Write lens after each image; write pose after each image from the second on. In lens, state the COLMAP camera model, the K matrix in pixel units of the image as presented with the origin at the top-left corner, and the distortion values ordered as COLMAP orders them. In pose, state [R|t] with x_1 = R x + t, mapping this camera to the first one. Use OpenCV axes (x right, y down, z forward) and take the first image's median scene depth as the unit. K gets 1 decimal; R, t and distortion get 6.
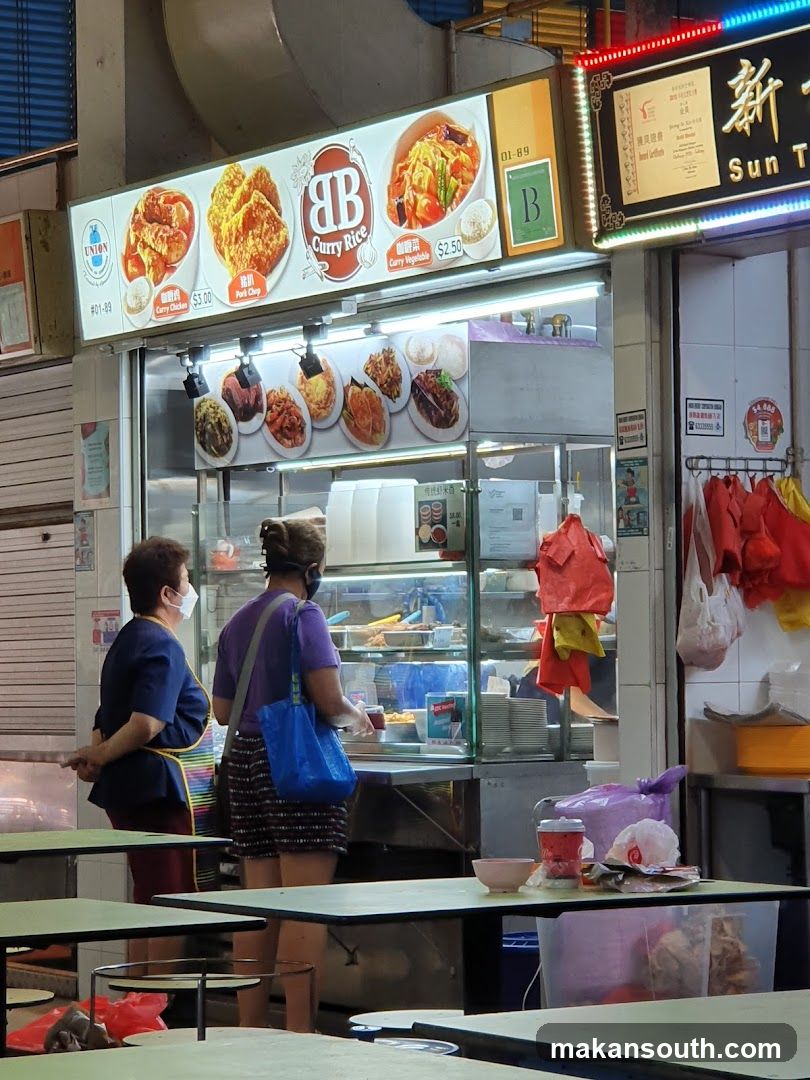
lens RADIAL K [[3424.5, 0, 404.9], [0, 3424.5, 539.1], [0, 0, 1]] dist [-0.333919, 0.000000]
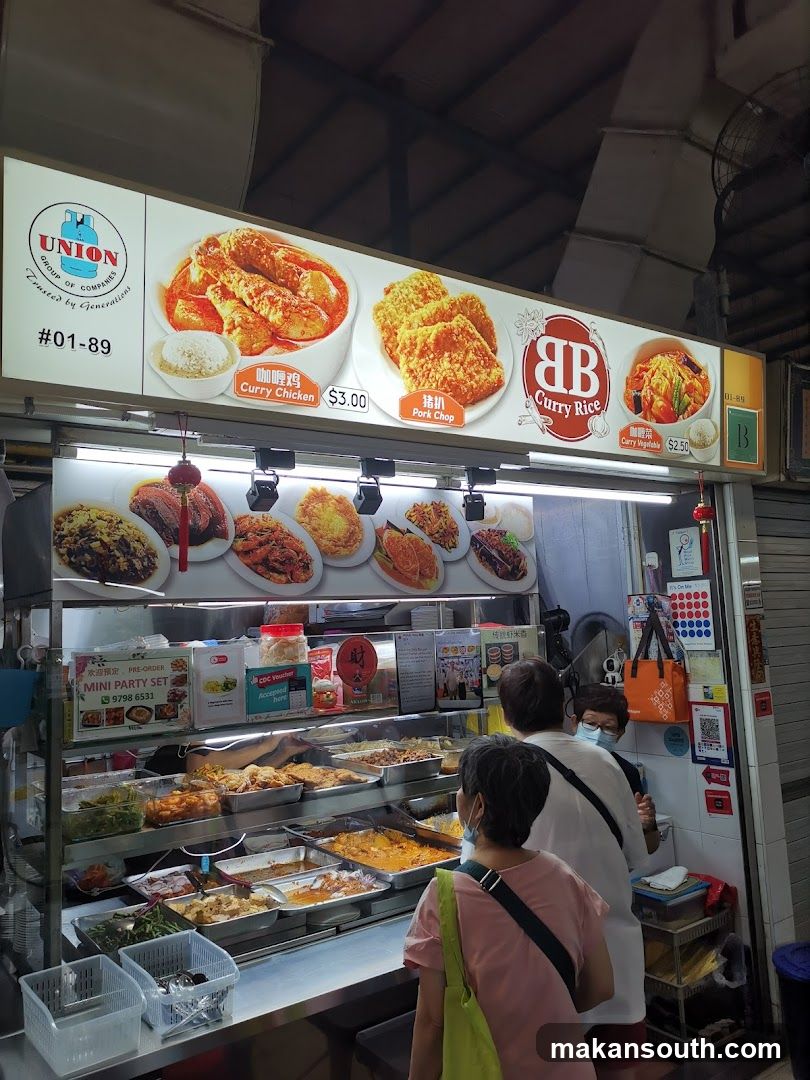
lens RADIAL K [[860.0, 0, 421.4], [0, 860.0, 534.7], [0, 0, 1]] dist [0.055769, -0.016186]
pose [[-0.088174, 0.132755, 0.987219, -0.276270], [0.020224, 0.991114, -0.131472, -0.009656], [-0.995900, 0.008373, -0.090075, 1.043067]]
